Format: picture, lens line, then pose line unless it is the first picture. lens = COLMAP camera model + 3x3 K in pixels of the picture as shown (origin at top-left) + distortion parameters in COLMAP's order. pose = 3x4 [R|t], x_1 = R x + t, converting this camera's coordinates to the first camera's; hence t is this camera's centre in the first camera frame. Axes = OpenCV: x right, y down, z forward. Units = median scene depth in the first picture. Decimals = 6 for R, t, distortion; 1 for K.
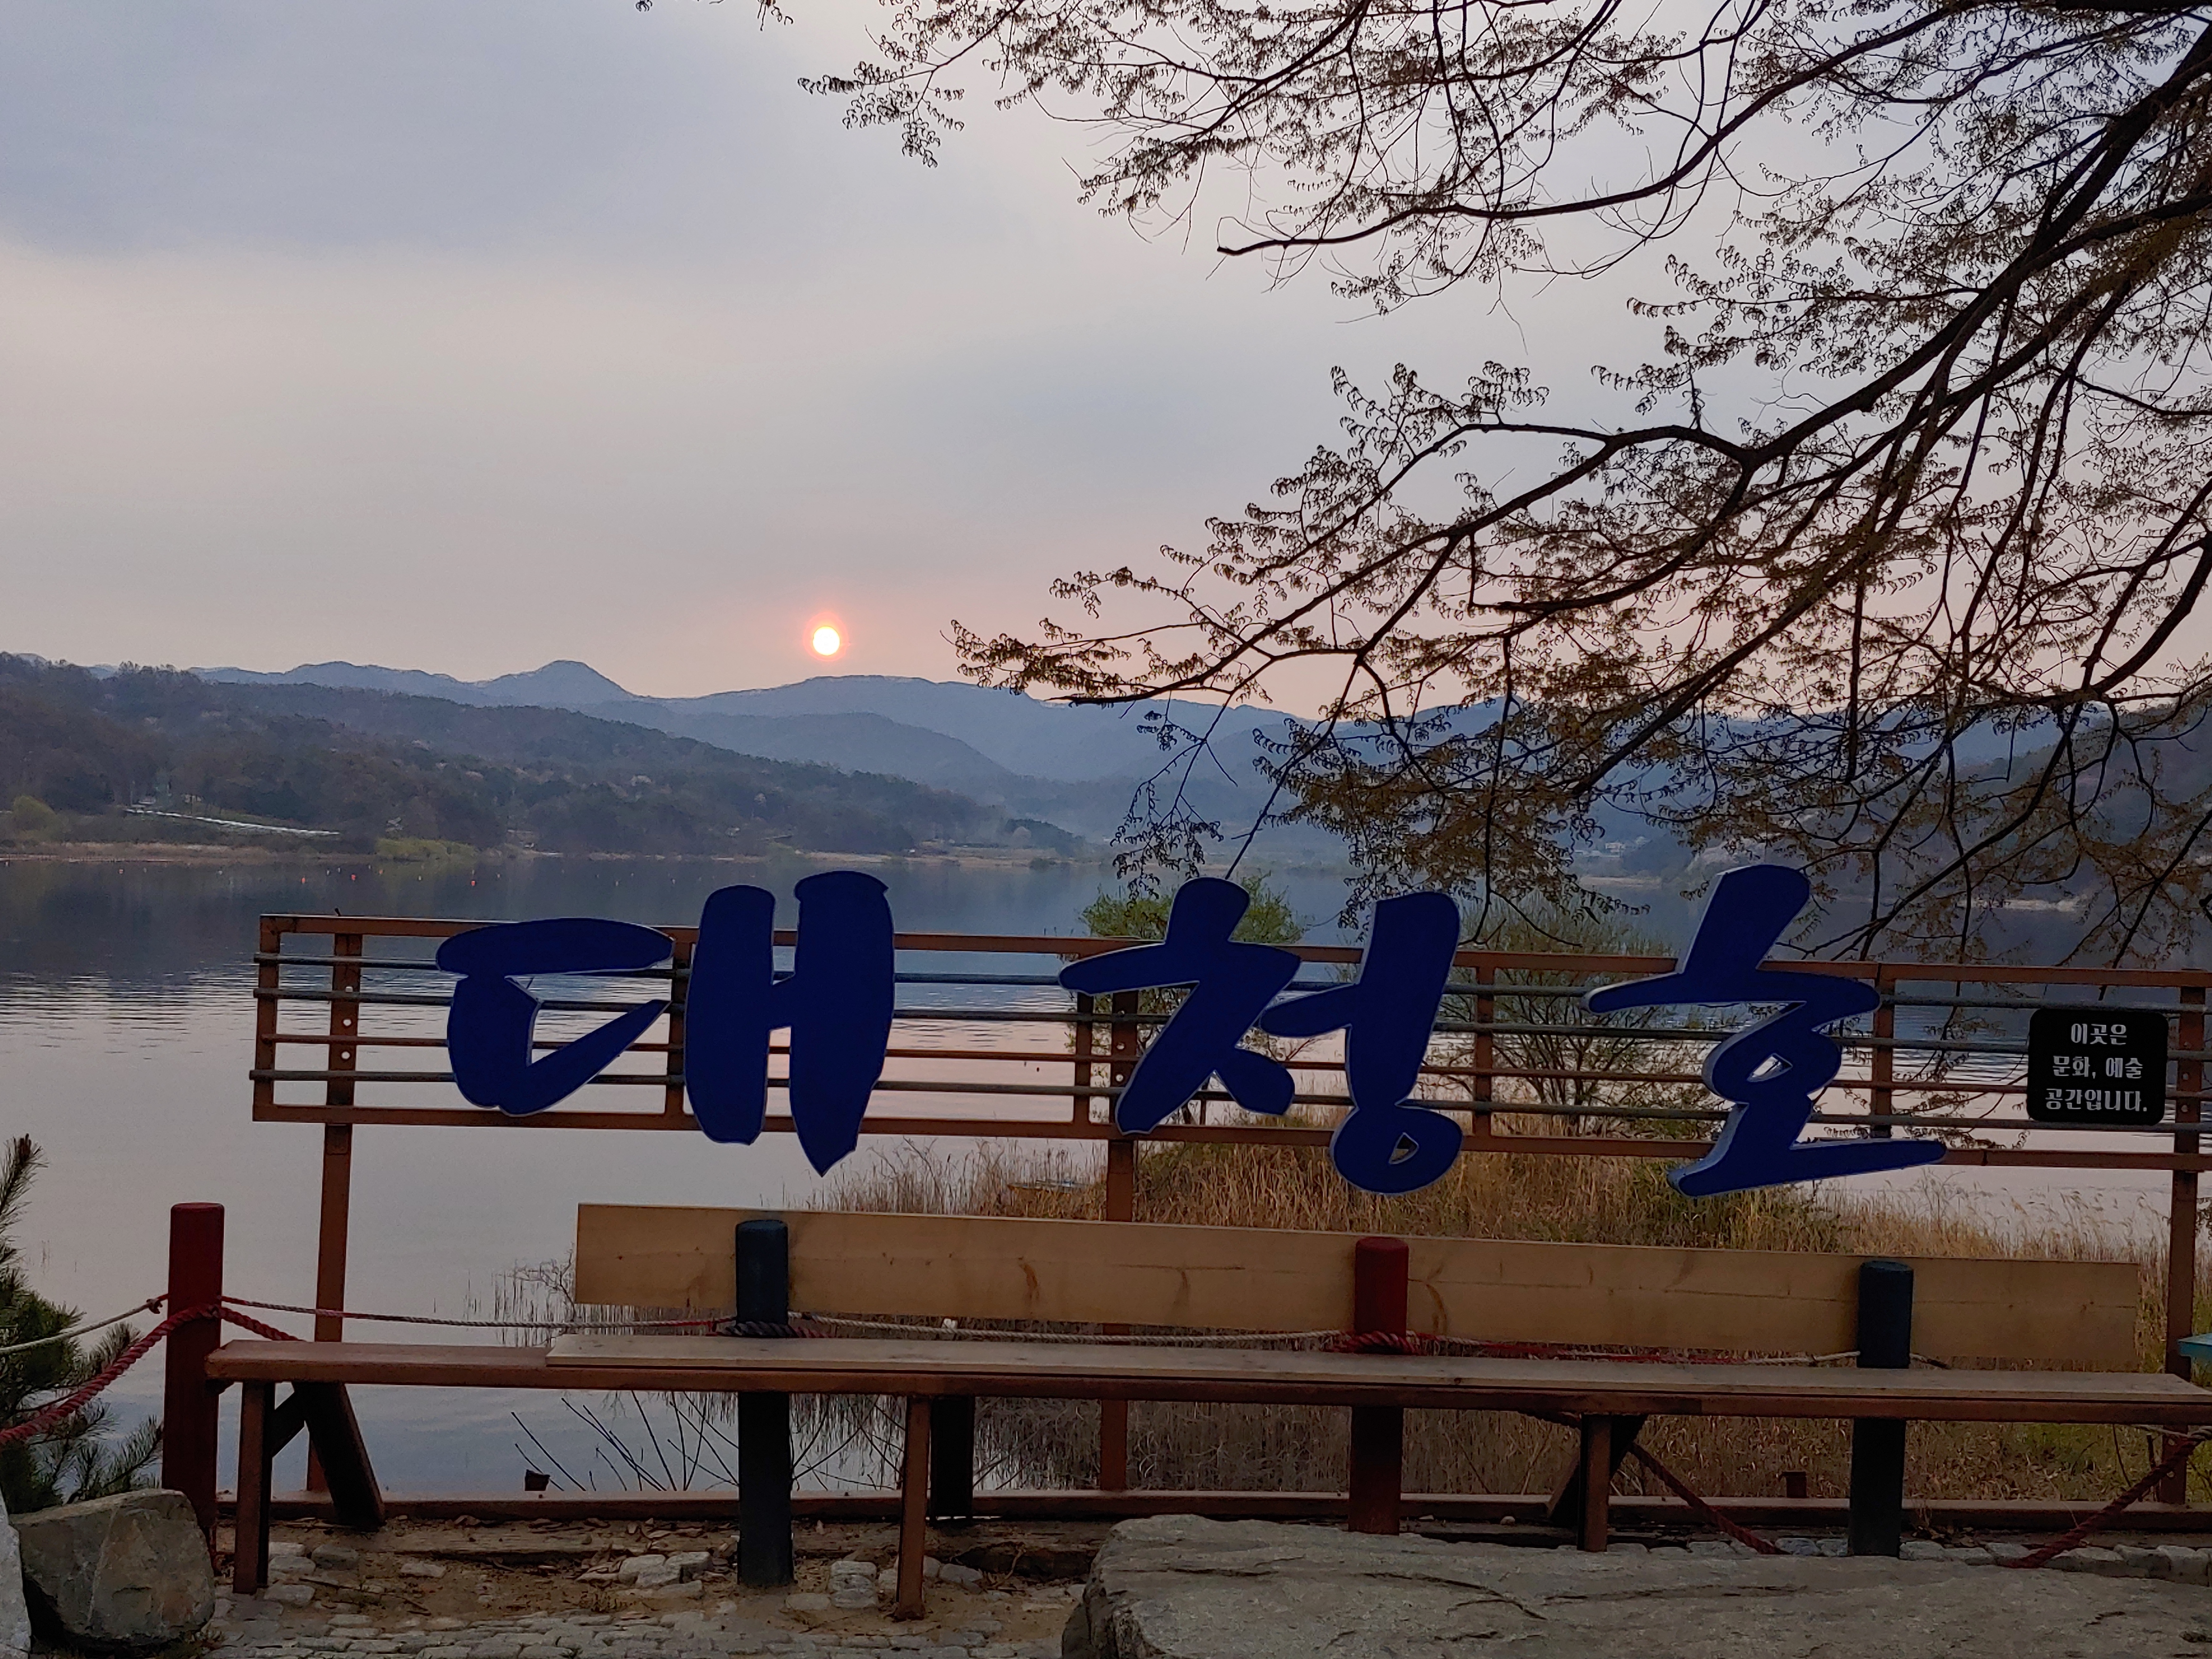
lens RADIAL K [[1833.4, 0, 1106.0], [0, 1833.4, 829.5], [0, 0, 1]] dist [0.003267, -0.169513]
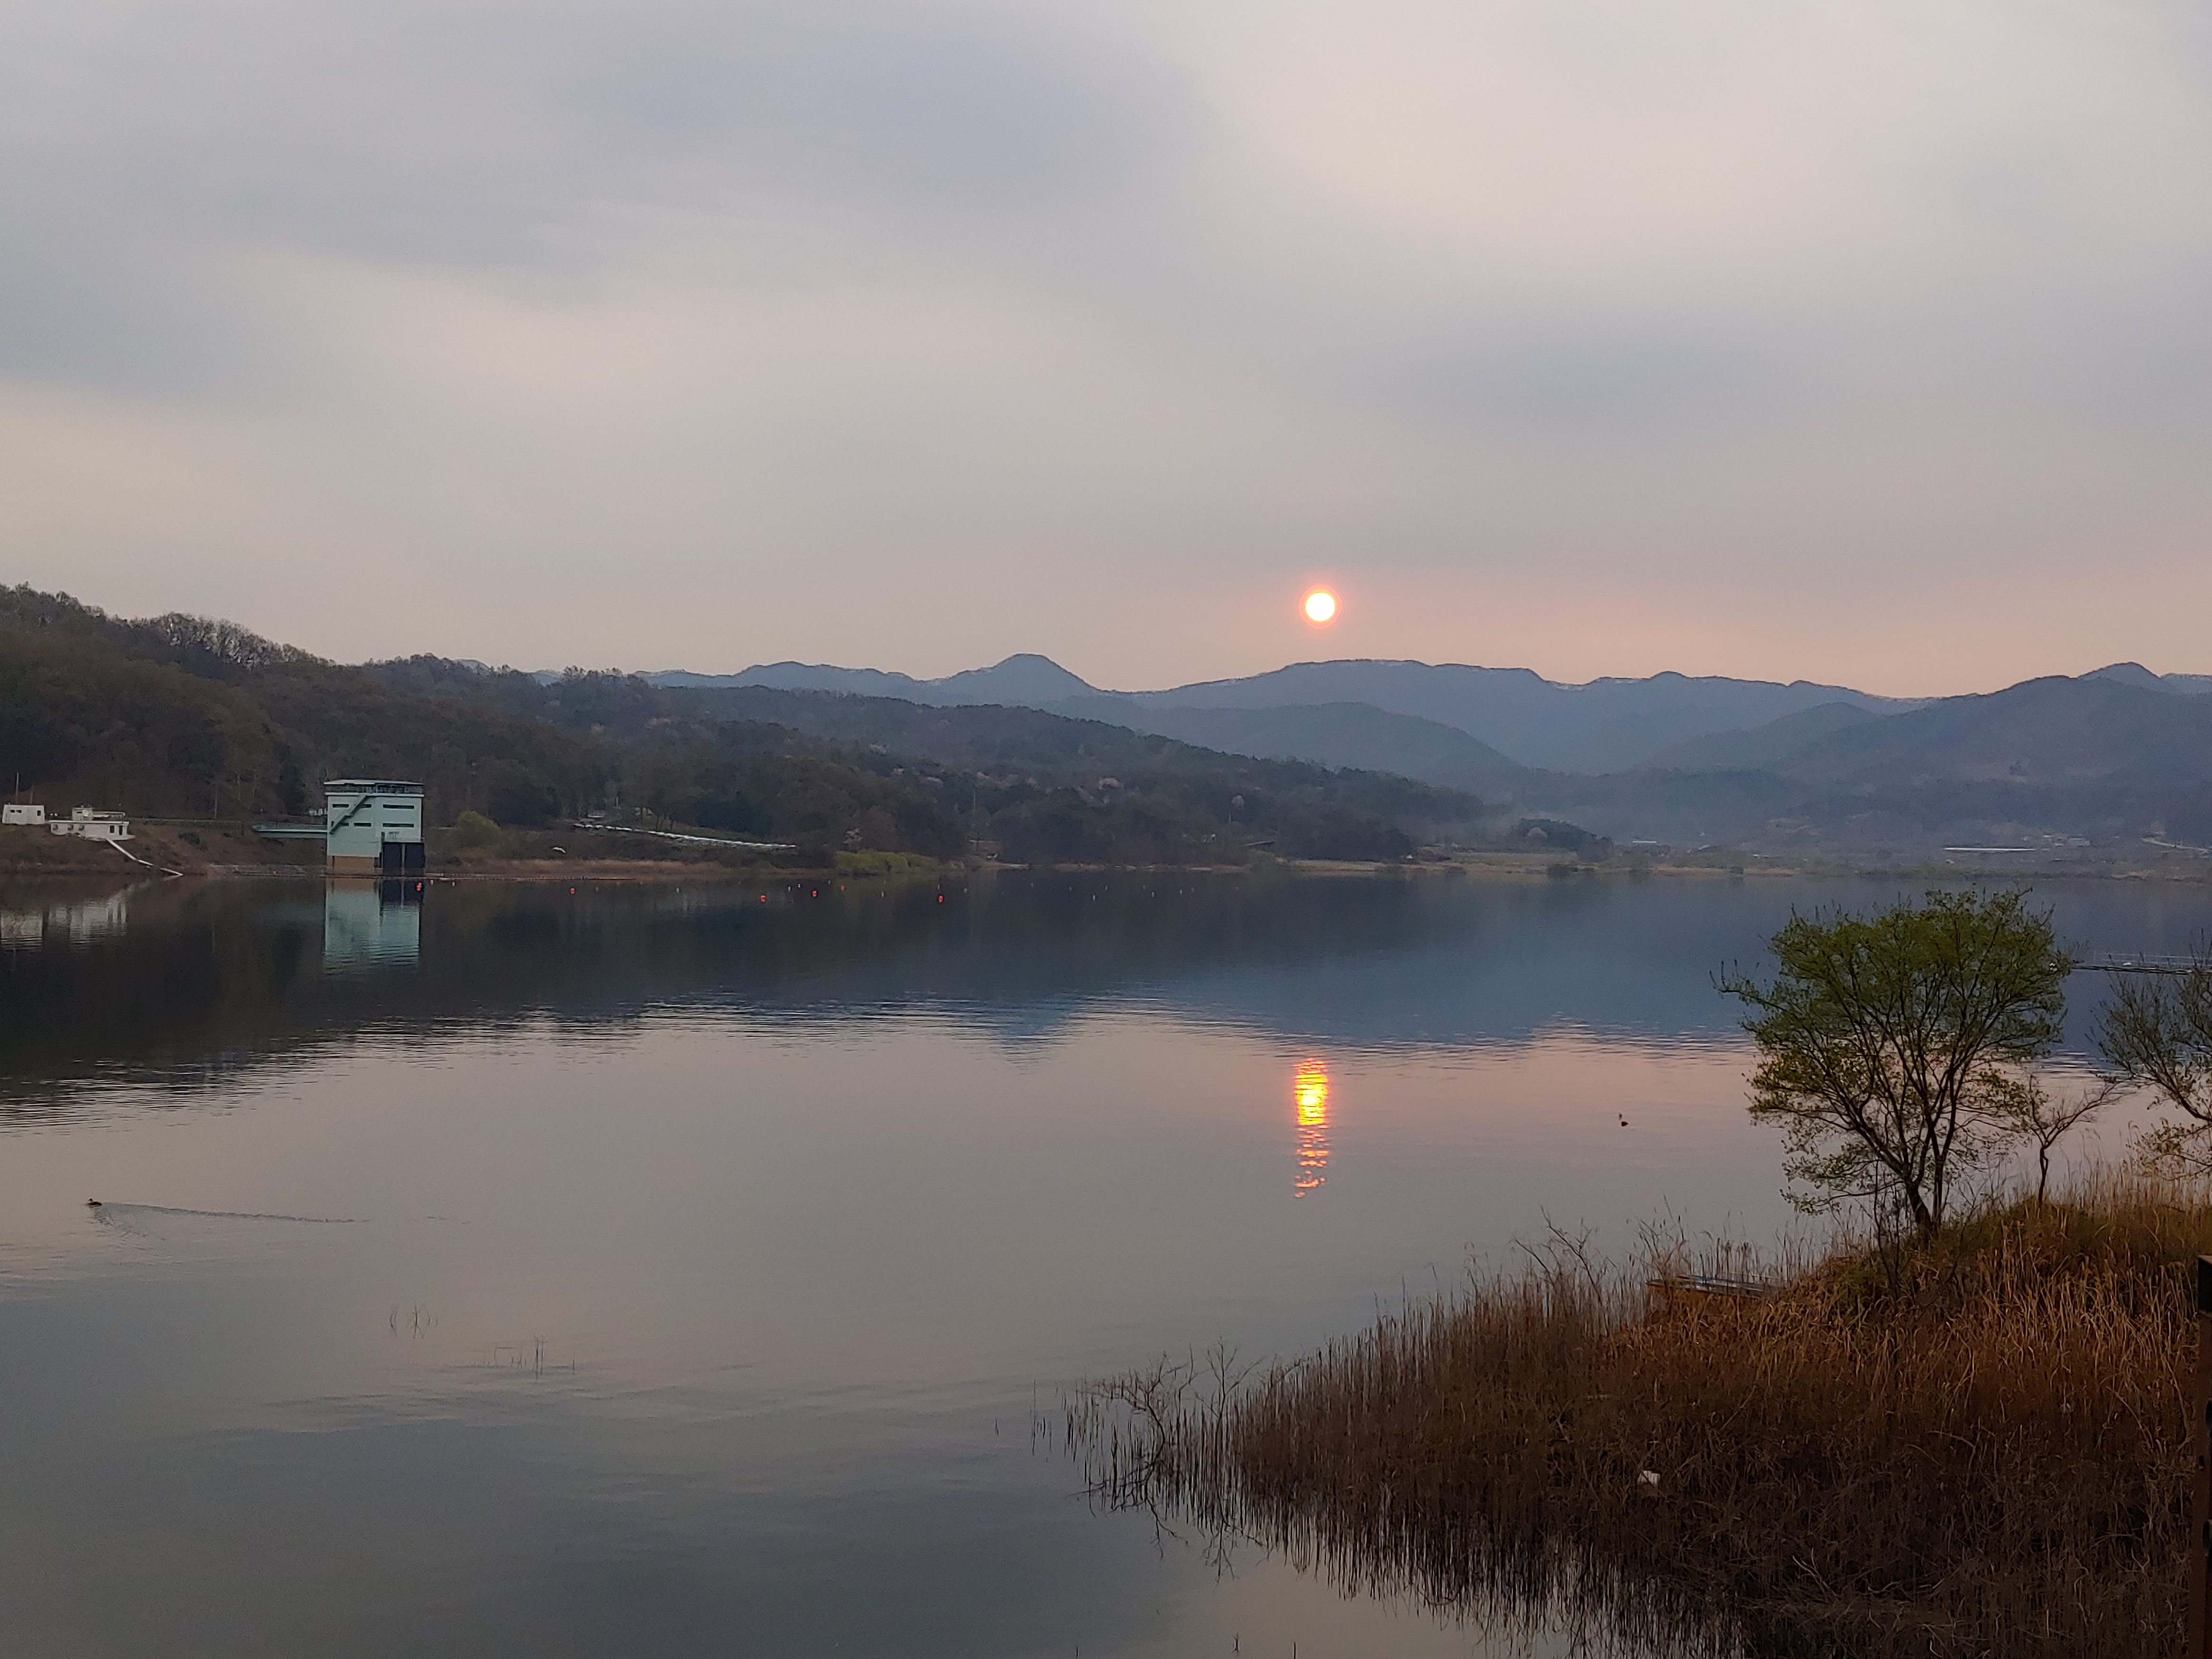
lens RADIAL K [[1833.4, 0, 1106.0], [0, 1833.4, 829.5], [0, 0, 1]] dist [0.003267, -0.169513]
pose [[0.983344, -0.014062, -0.181210, -0.096649], [0.014462, 0.999895, 0.000886, -0.004957], [0.181178, -0.003492, 0.983444, 0.113453]]
